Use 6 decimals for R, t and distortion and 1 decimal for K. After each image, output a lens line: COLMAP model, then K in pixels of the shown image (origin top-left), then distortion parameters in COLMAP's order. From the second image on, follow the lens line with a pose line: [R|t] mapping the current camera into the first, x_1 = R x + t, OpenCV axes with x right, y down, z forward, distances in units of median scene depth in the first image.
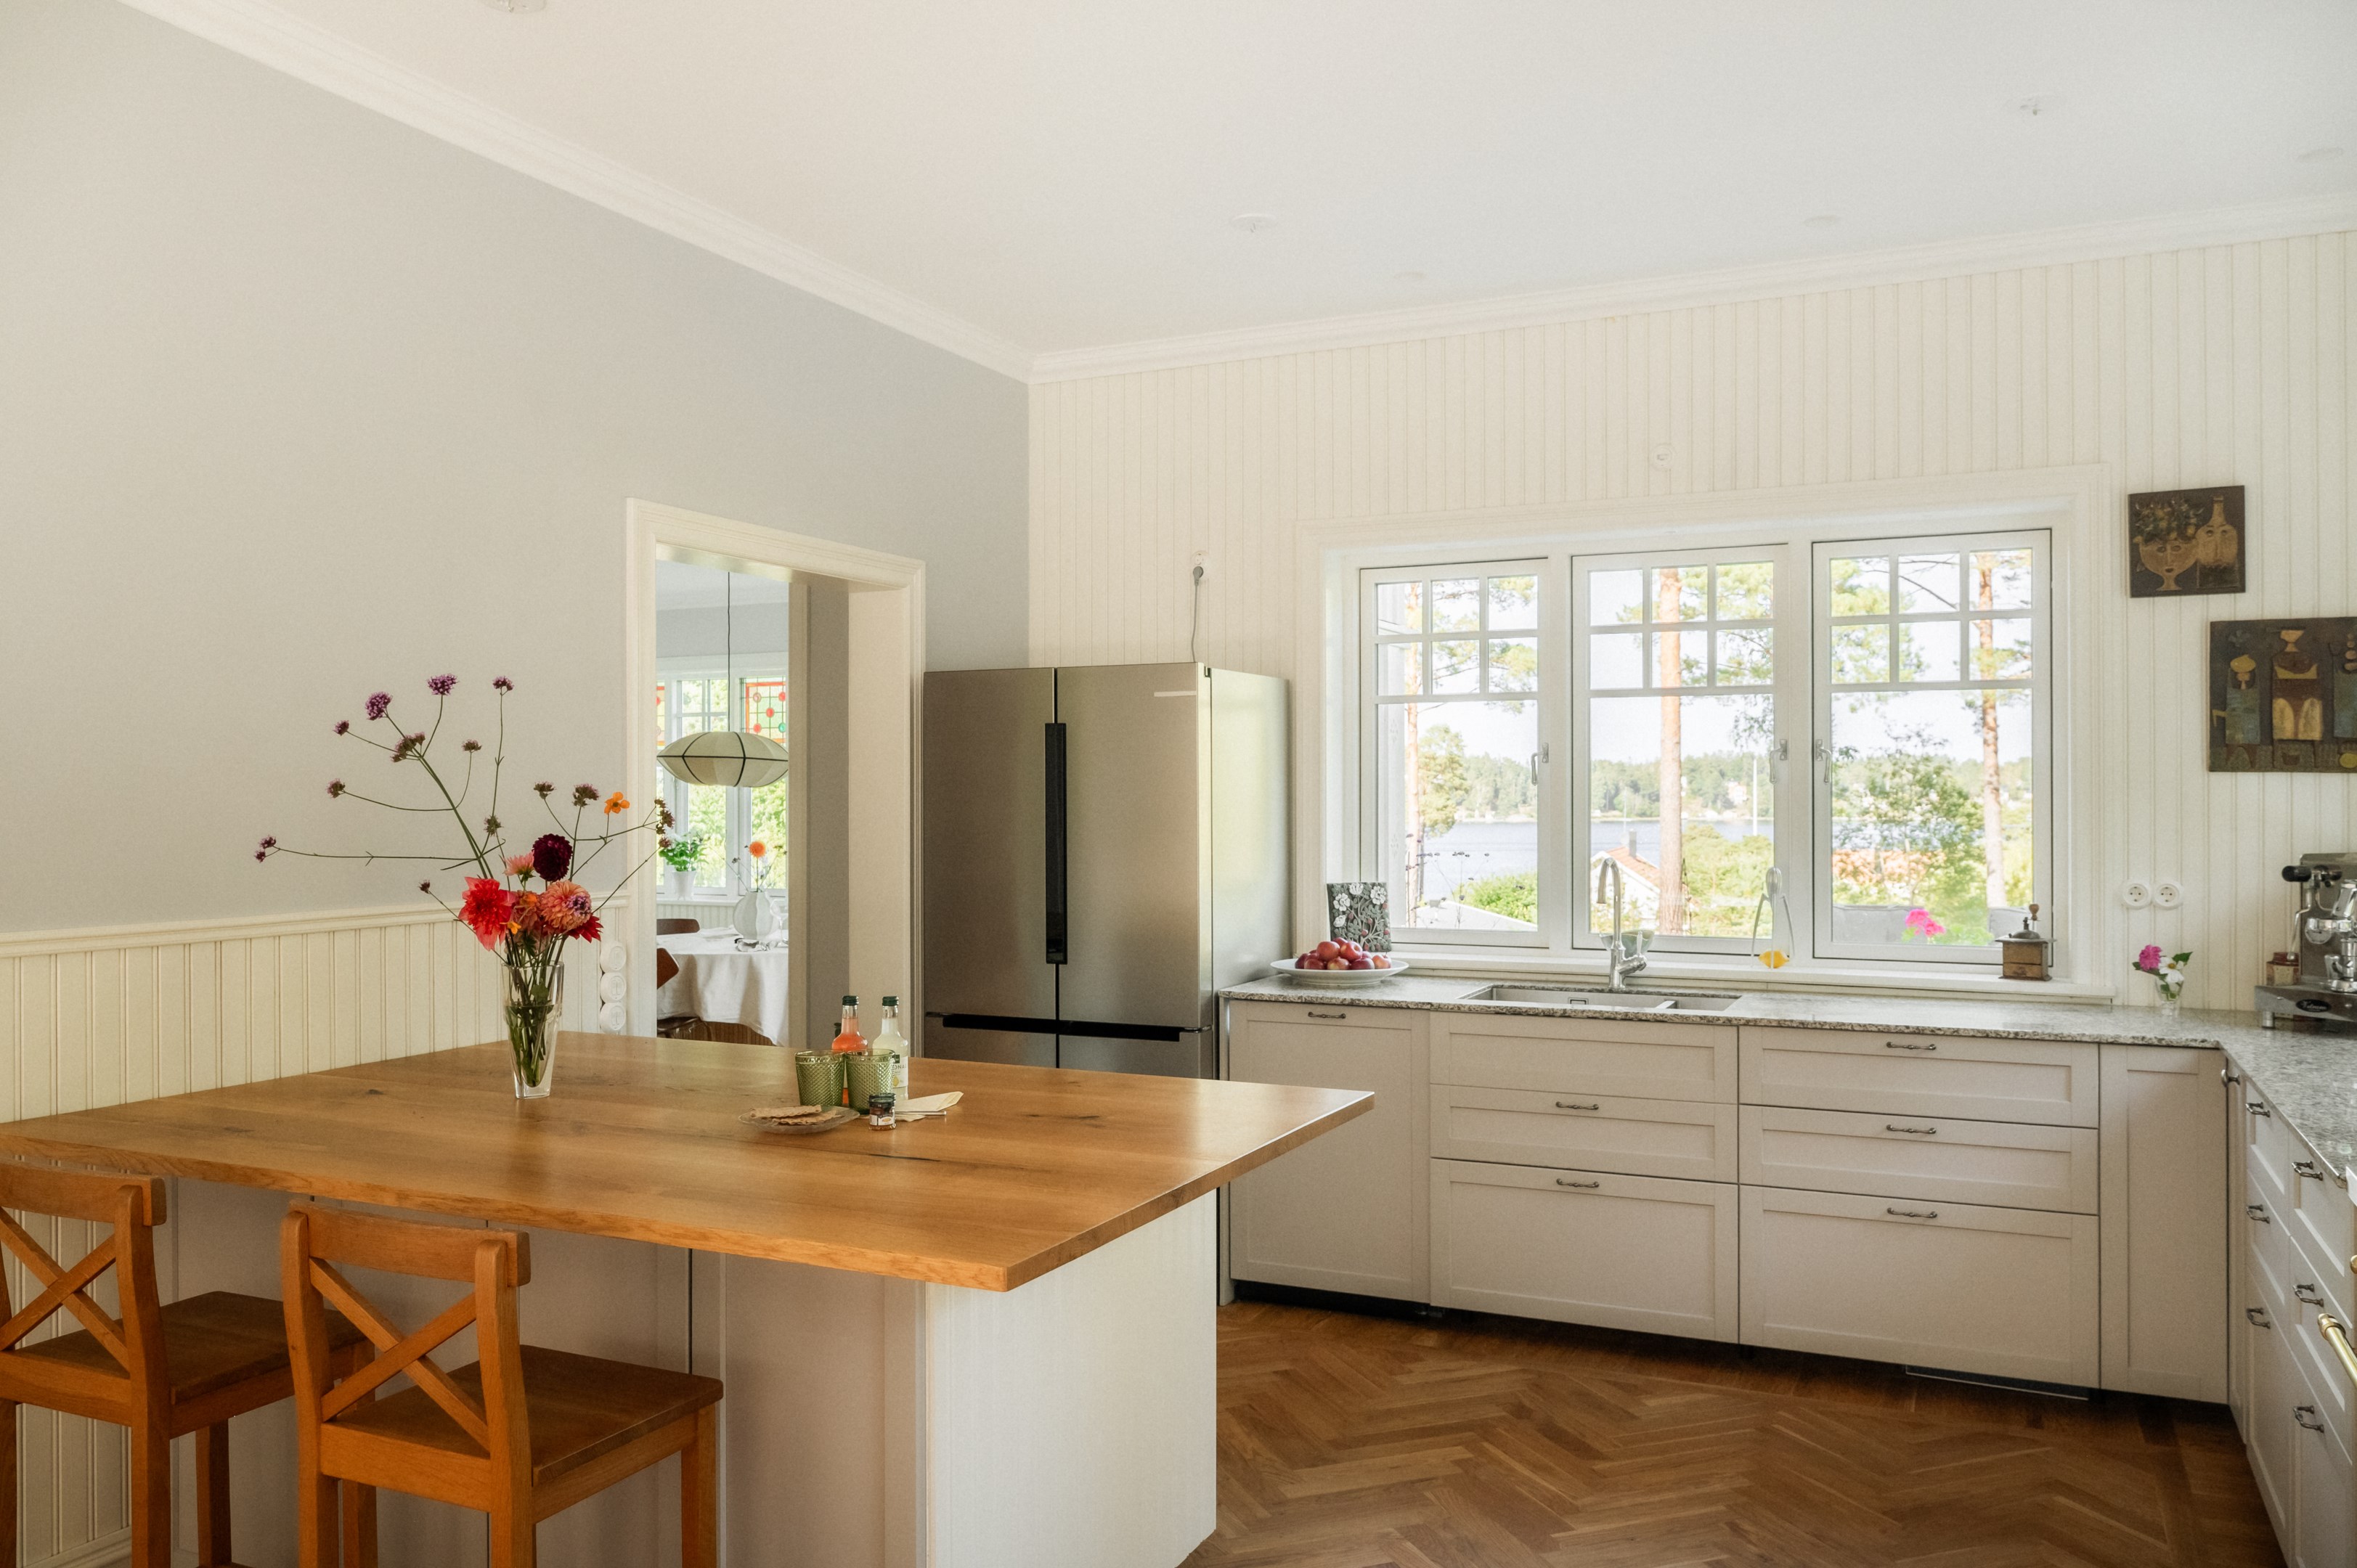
lens RADIAL K [[1756.5, 0, 1178.5], [0, 1756.5, 784.0], [0, 0, 1]] dist [-0.000086, 0.001933]
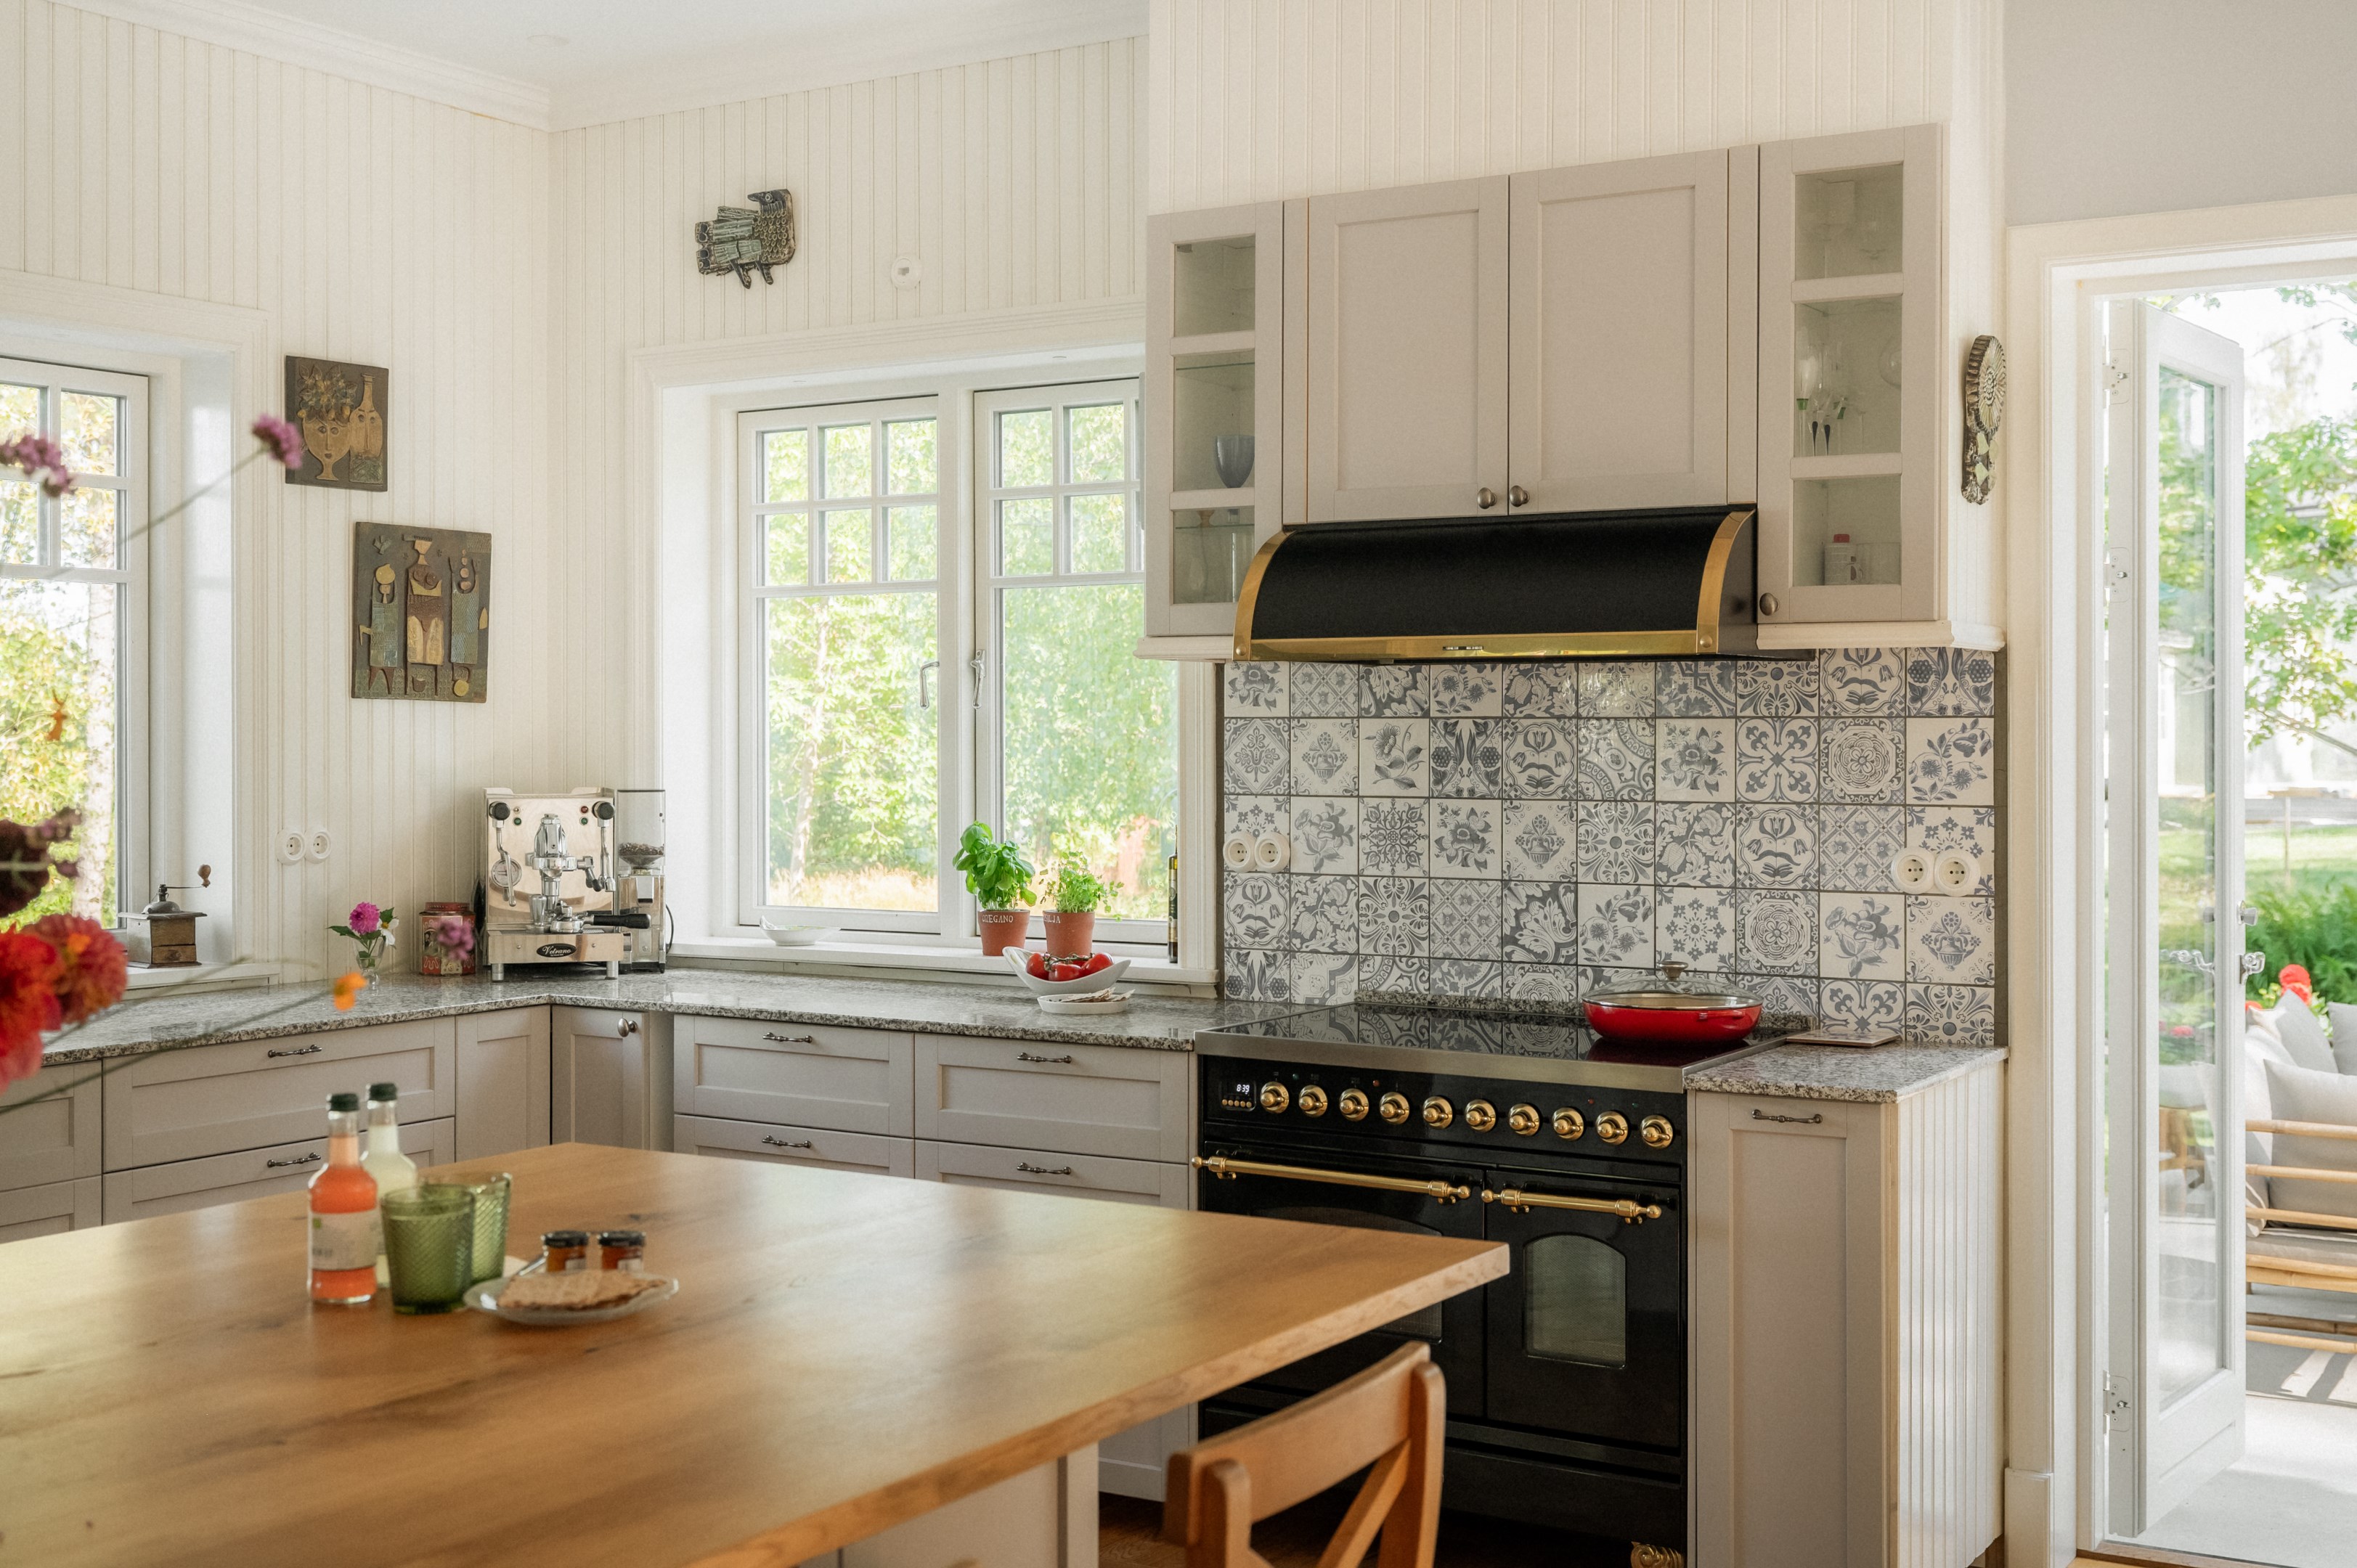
lens RADIAL K [[2675.5, 0, 1178.4], [0, 2675.5, 723.9], [0, 0, 1]] dist [-0.004867, -0.004454]
pose [[0.116381, 0.004306, 0.993195, -0.663719], [-0.006458, 0.999973, -0.003578, 0.007803], [-0.993184, -0.005997, 0.116406, 0.459206]]
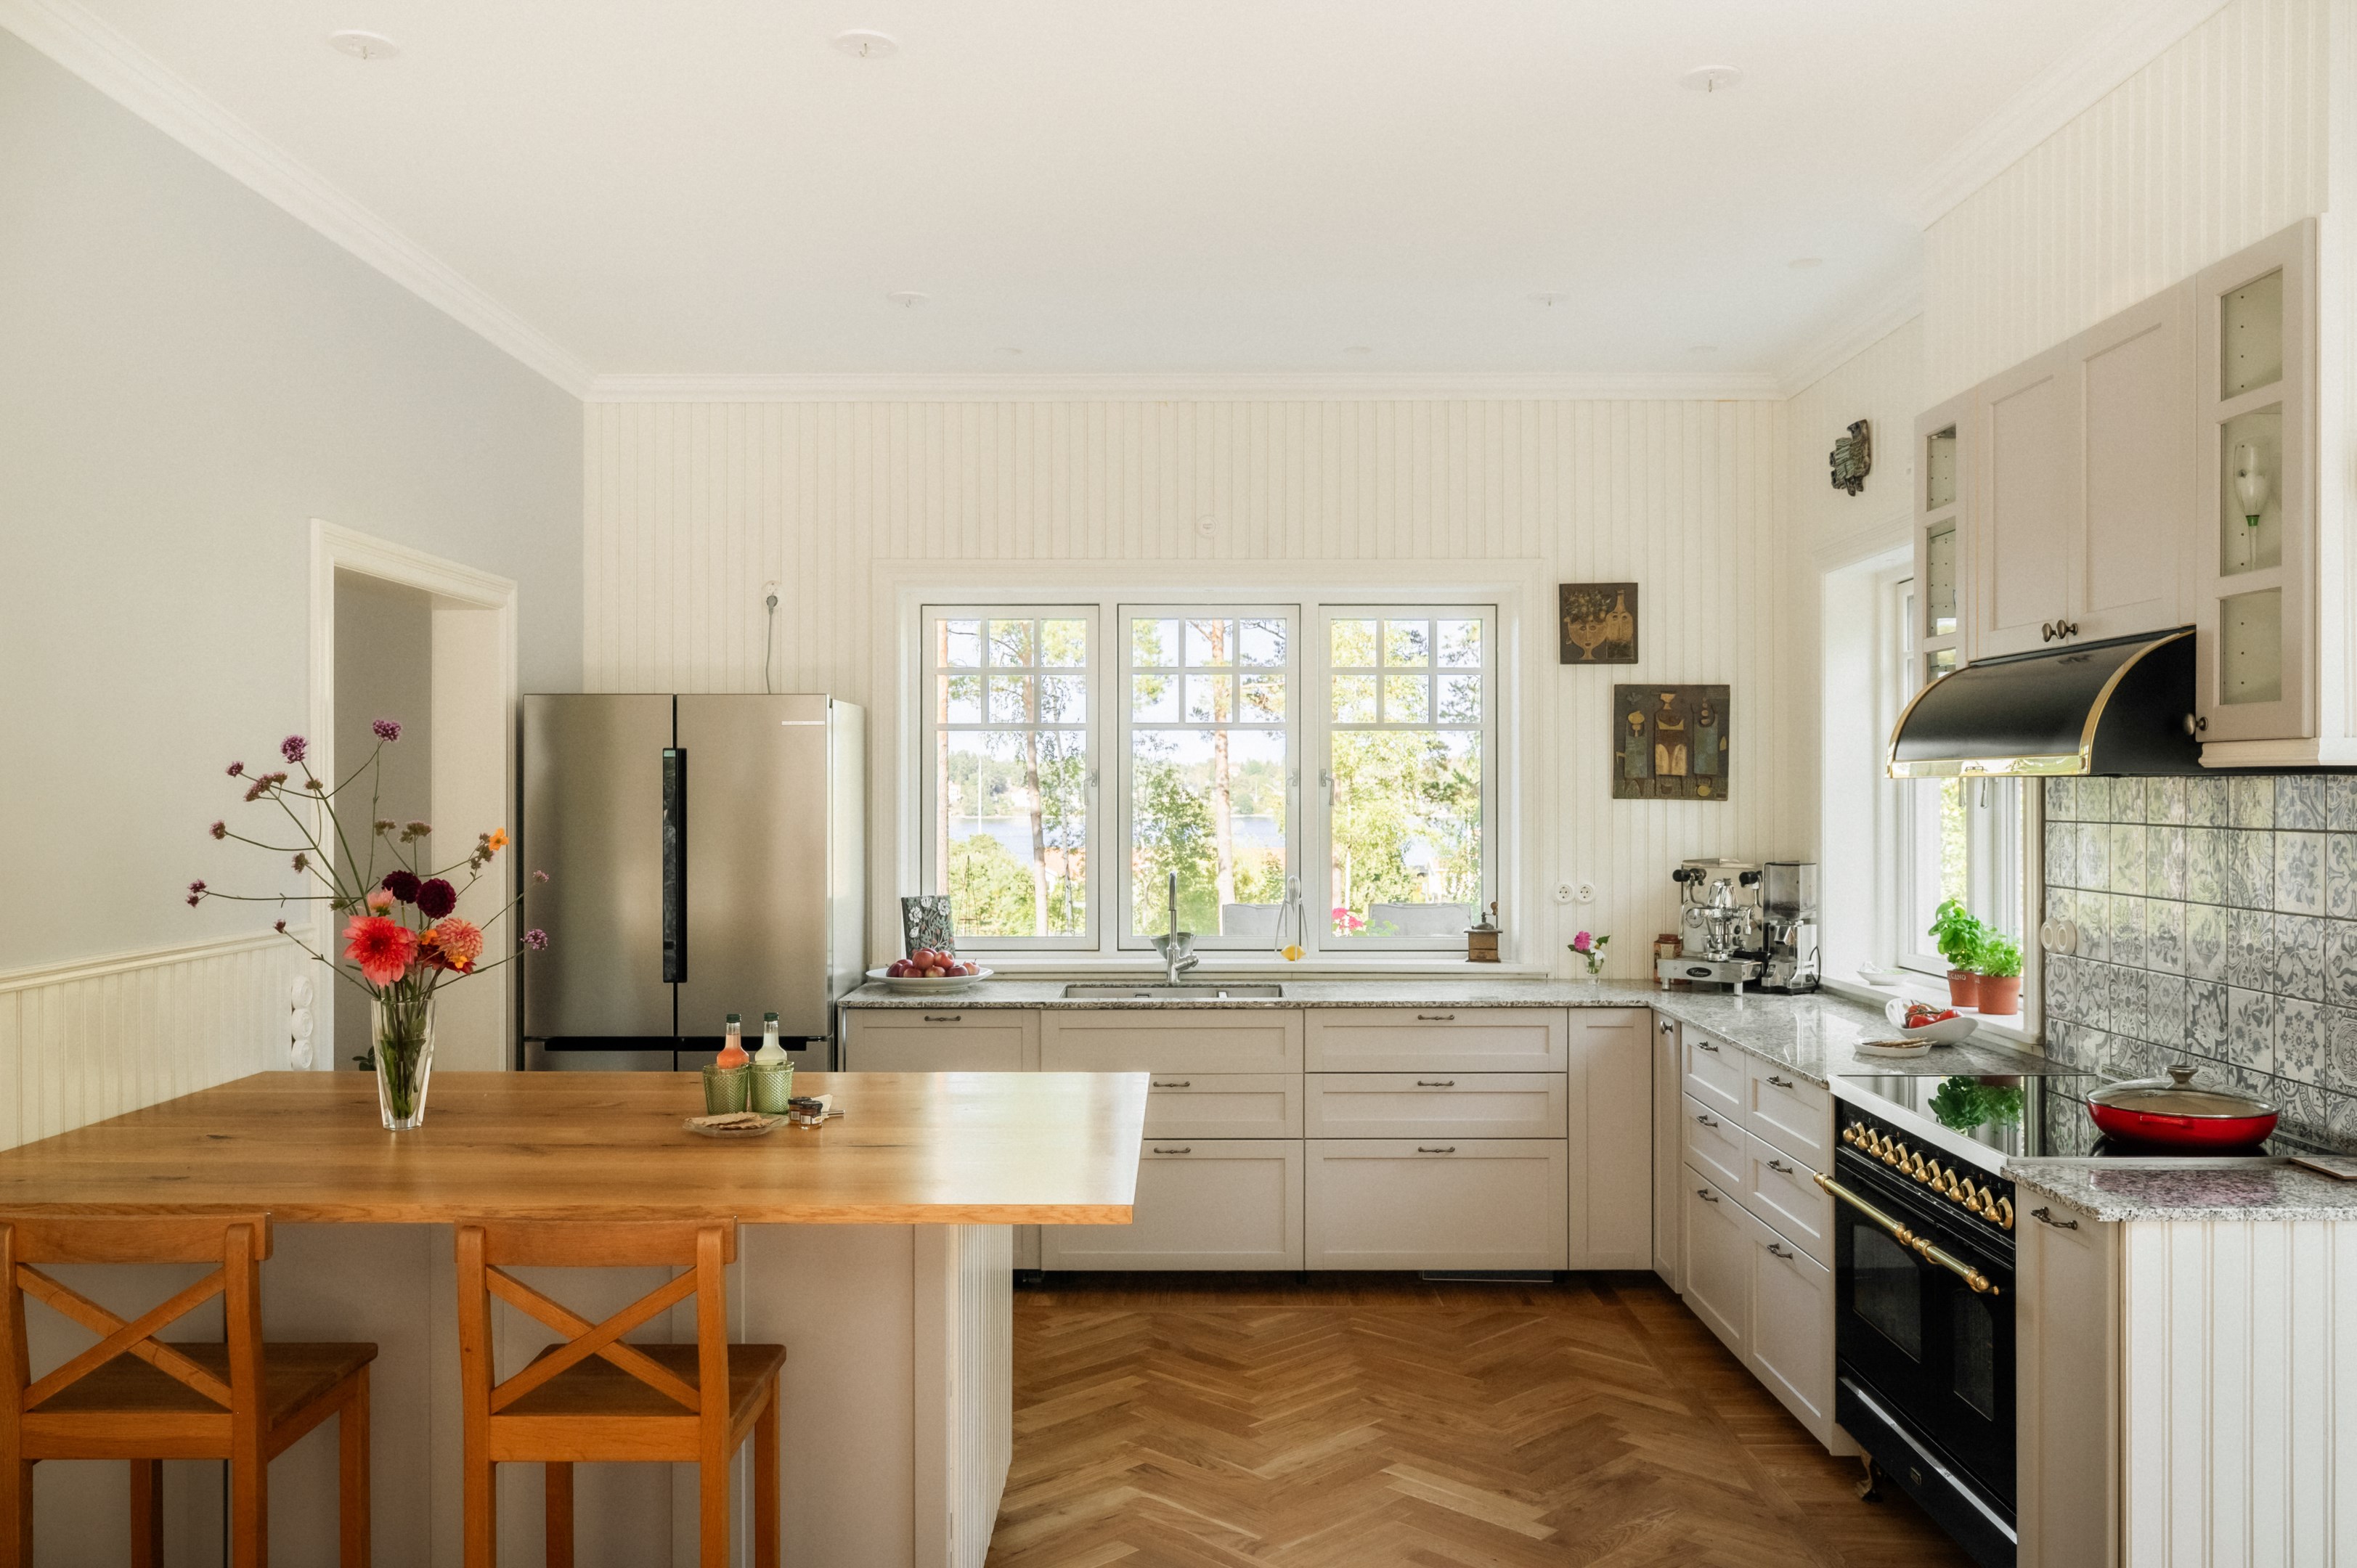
lens RADIAL K [[1838.5, 0, 1178.5], [0, 1838.5, 784.0], [0, 0, 1]] dist [0.010086, 0.001164]
pose [[0.907580, 0.003081, 0.419867, -0.292533], [-0.003637, 0.999993, 0.000523, -0.017782], [-0.419863, -0.002001, 0.907585, -0.116506]]
